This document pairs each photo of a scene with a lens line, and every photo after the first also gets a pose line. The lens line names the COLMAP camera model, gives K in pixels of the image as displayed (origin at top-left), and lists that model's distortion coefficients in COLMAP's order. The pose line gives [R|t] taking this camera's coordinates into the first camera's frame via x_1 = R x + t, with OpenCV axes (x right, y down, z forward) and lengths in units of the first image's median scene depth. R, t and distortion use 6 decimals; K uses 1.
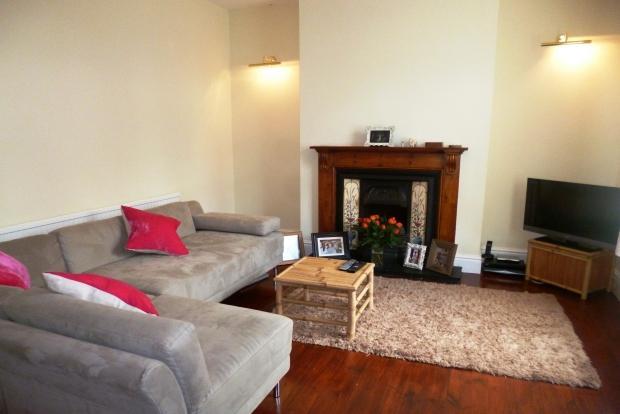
lens RADIAL K [[439.2, 0, 297.9], [0, 439.2, 219.3], [0, 0, 1]] dist [-0.056293, 0.004484]
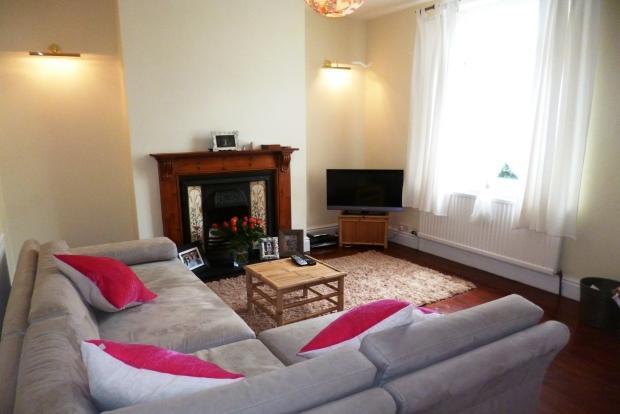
lens RADIAL K [[439.2, 0, 297.9], [0, 439.2, 219.3], [0, 0, 1]] dist [-0.056293, 0.004484]
pose [[0.611478, -0.161260, 0.774654, -0.529316], [0.167283, 0.983230, 0.072634, -0.055188], [-0.773376, 0.085173, 0.628200, 0.240222]]
